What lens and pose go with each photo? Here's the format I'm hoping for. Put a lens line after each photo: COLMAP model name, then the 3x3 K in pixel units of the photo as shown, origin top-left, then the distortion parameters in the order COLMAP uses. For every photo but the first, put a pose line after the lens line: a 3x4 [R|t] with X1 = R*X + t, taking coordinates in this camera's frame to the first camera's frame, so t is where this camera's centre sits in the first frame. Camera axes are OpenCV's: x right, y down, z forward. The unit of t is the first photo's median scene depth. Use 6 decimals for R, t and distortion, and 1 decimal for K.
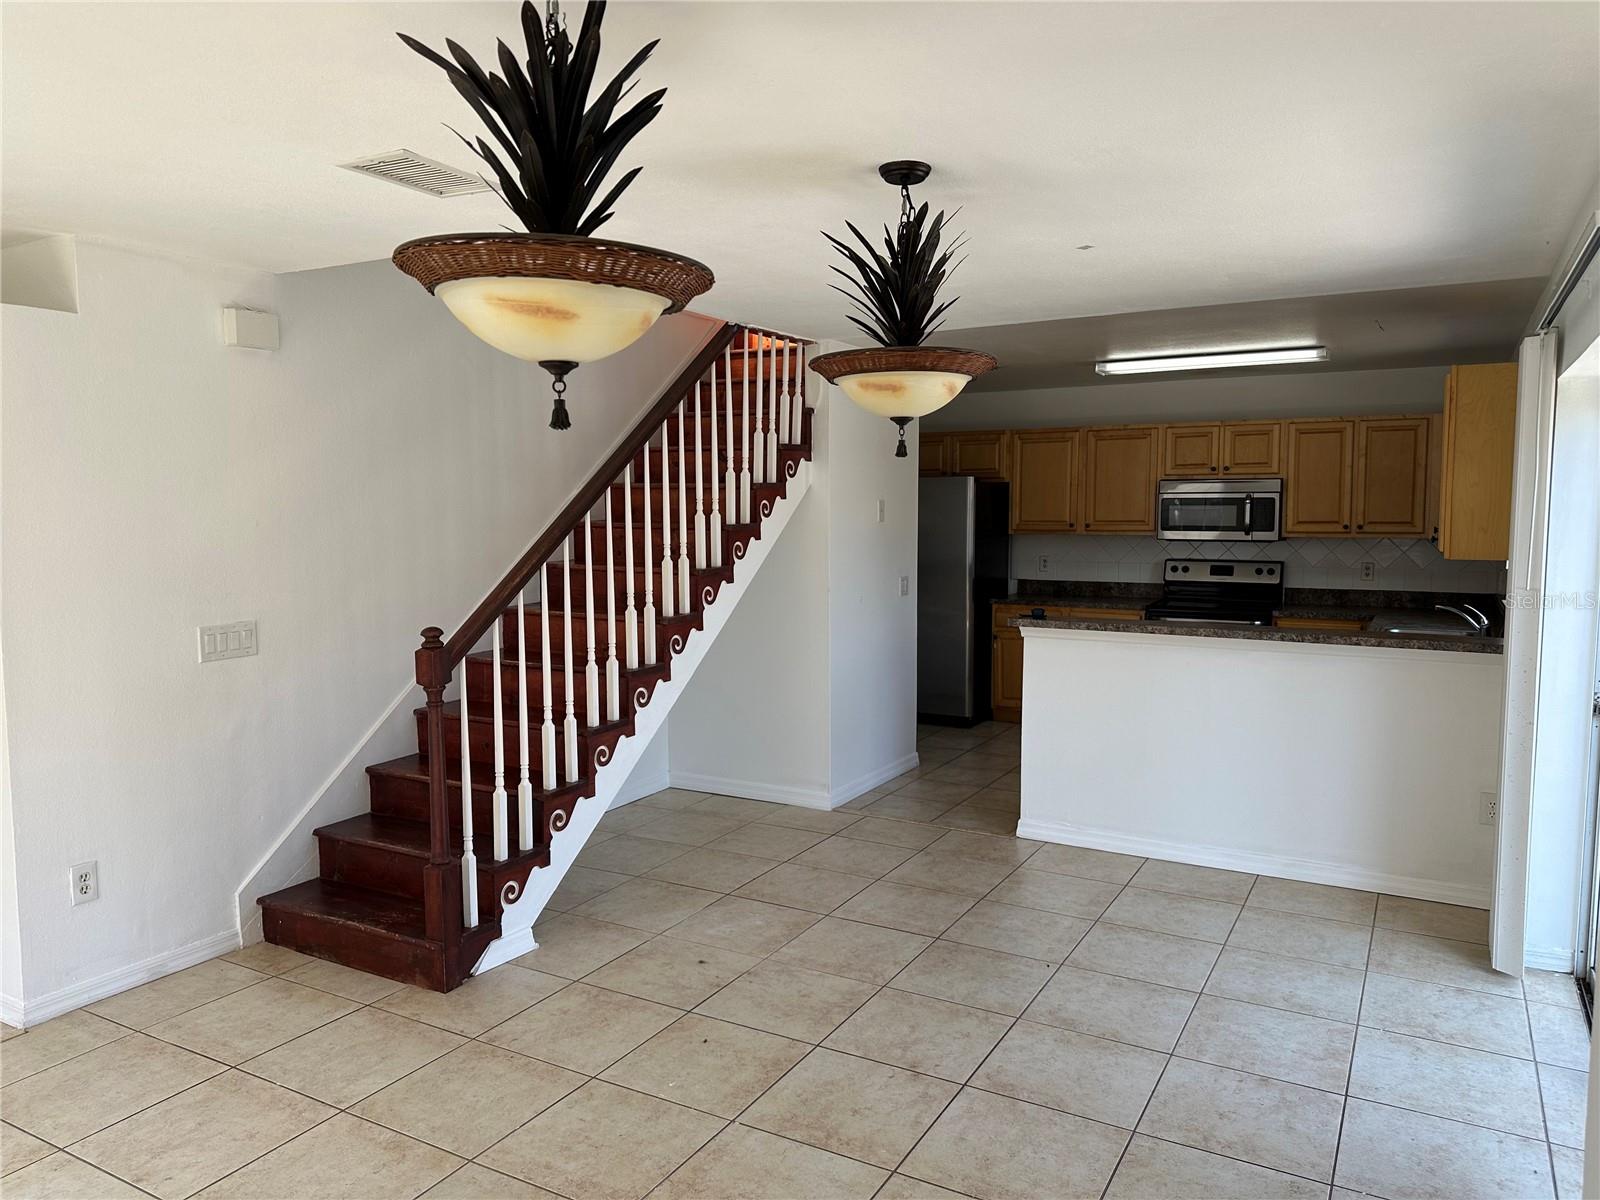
lens RADIAL K [[1115.2, 0, 807.9], [0, 1115.2, 596.2], [0, 0, 1]] dist [0.118842, -0.207148]
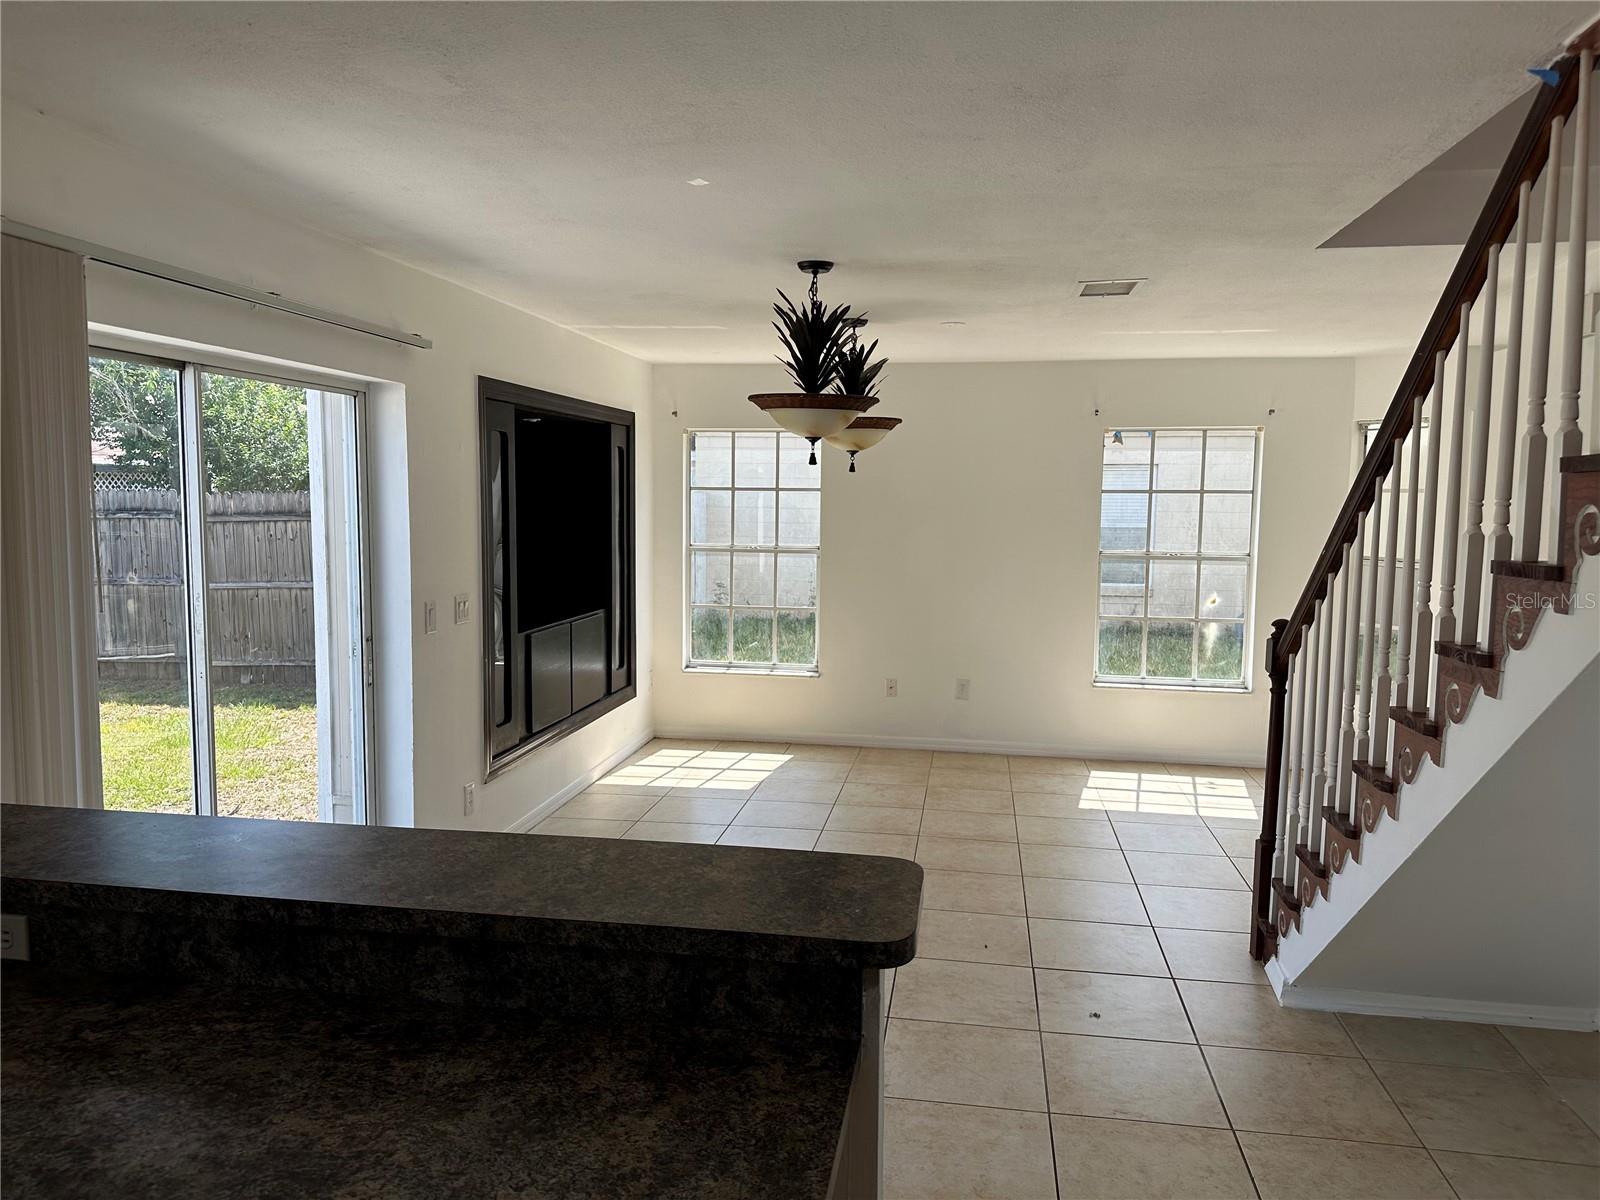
lens RADIAL K [[1114.3, 0, 782.8], [0, 1114.3, 604.8], [0, 0, 1]] dist [0.099438, -0.051805]
pose [[-0.943970, 0.026671, -0.328953, 0.231729], [-0.035131, 0.982946, 0.180509, -0.080596], [0.328157, 0.181951, -0.926934, 0.913844]]
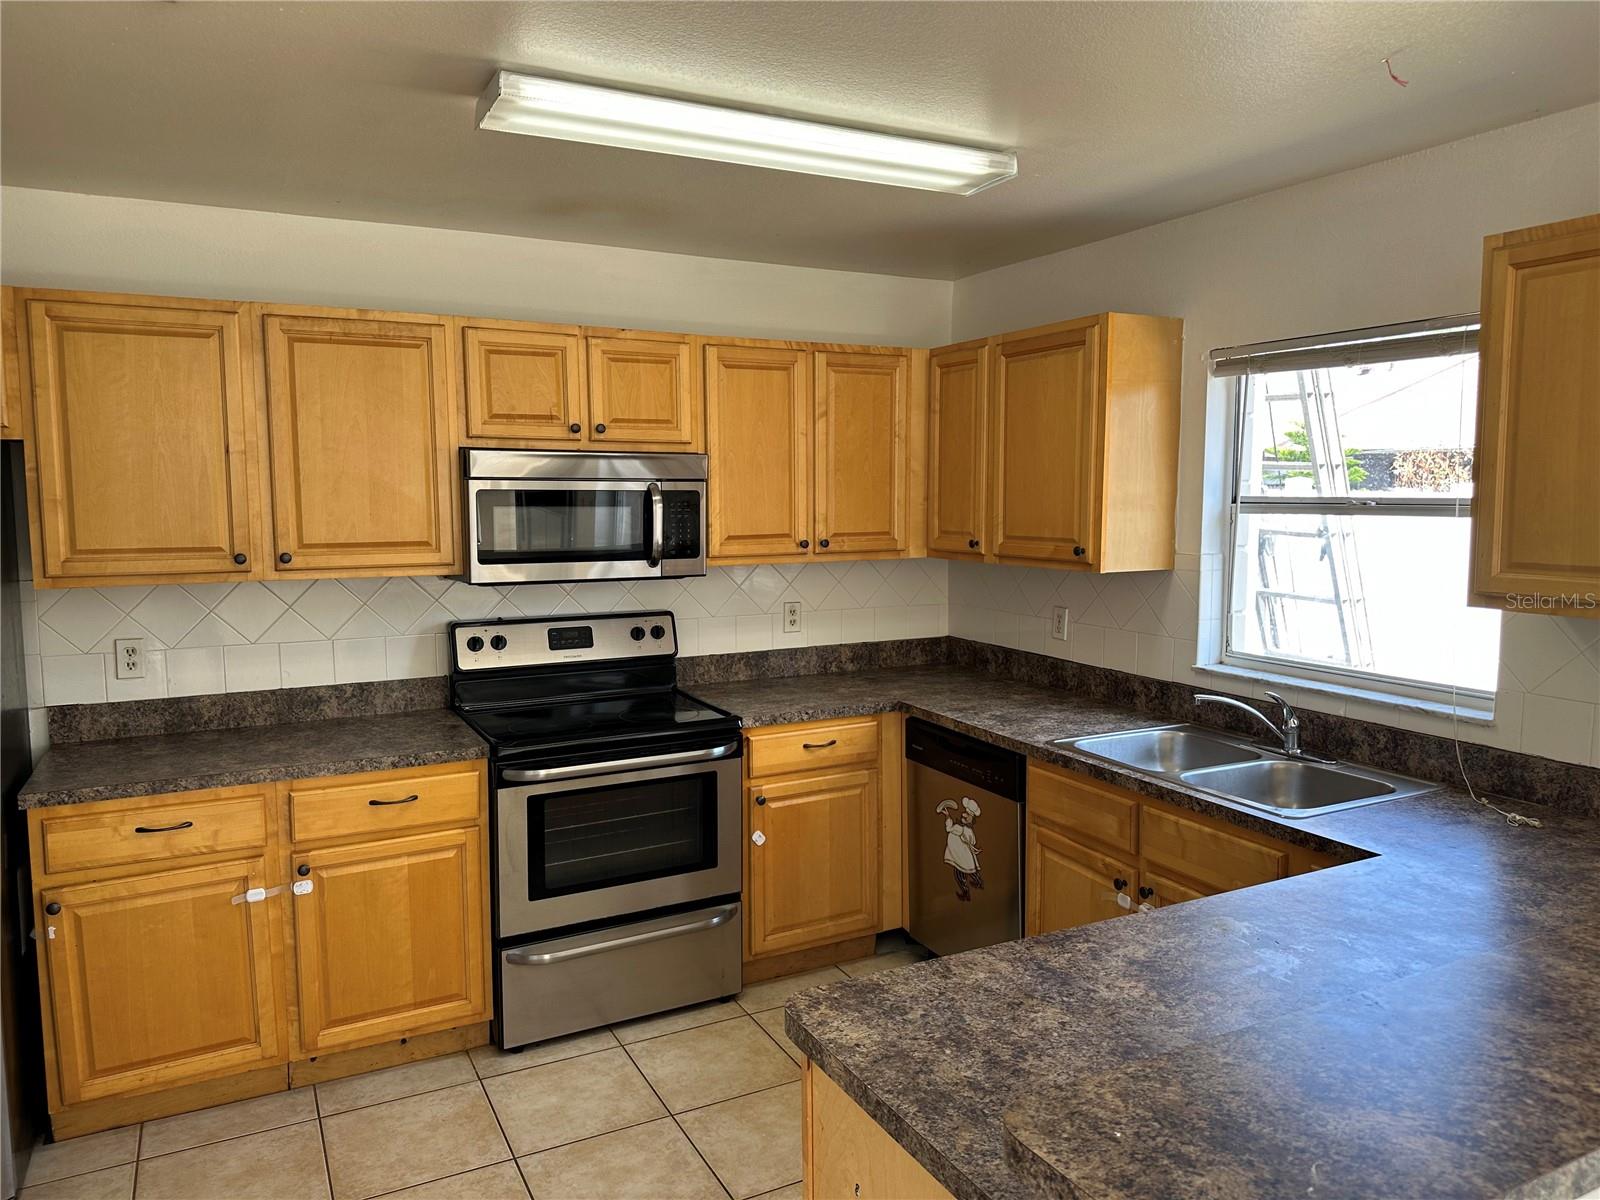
lens RADIAL K [[1116.1, 0, 803.8], [0, 1116.1, 606.7], [0, 0, 1]] dist [0.133344, -0.206400]
pose [[0.555434, -0.085982, 0.827103, 0.021334], [0.072496, 0.995860, 0.054841, -0.059610], [-0.828394, 0.029501, 0.559368, 0.685026]]
